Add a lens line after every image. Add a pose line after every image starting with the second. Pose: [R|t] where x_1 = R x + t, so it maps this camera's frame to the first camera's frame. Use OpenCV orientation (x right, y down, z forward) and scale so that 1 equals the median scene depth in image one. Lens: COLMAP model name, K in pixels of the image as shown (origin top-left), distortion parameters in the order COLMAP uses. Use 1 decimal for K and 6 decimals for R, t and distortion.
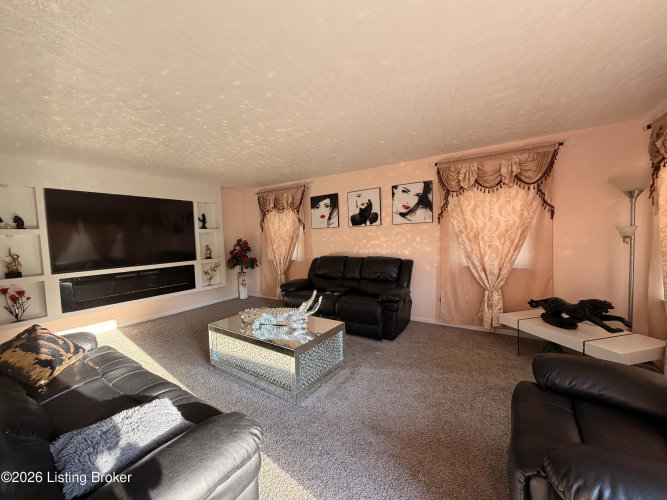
lens RADIAL K [[266.8, 0, 333.0], [0, 266.8, 251.8], [0, 0, 1]] dist [0.001110, -0.000395]
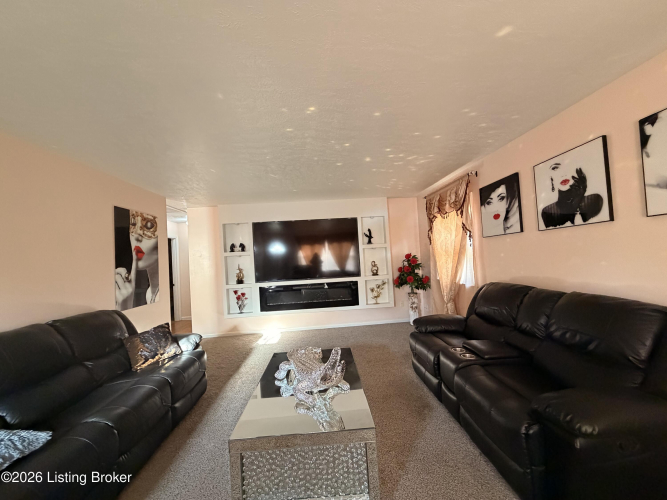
lens RADIAL K [[266.8, 0, 329.5], [0, 266.8, 250.7], [0, 0, 1]] dist [0.001110, -0.000395]
pose [[0.590764, -0.022164, -0.806540, 0.229079], [-0.010943, 0.999311, -0.035478, -0.029293], [0.806770, 0.029785, 0.590114, 0.346308]]
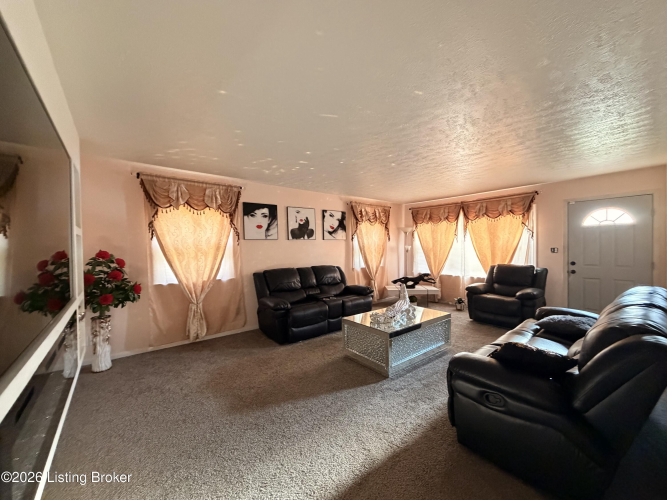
lens RADIAL K [[266.8, 0, 335.3], [0, 266.8, 249.6], [0, 0, 1]] dist [0.001110, -0.000395]
pose [[0.298599, 0.020454, 0.954160, -0.843486], [0.065100, 0.997005, -0.041745, 0.000211], [-0.952156, 0.074580, 0.296373, 0.502767]]
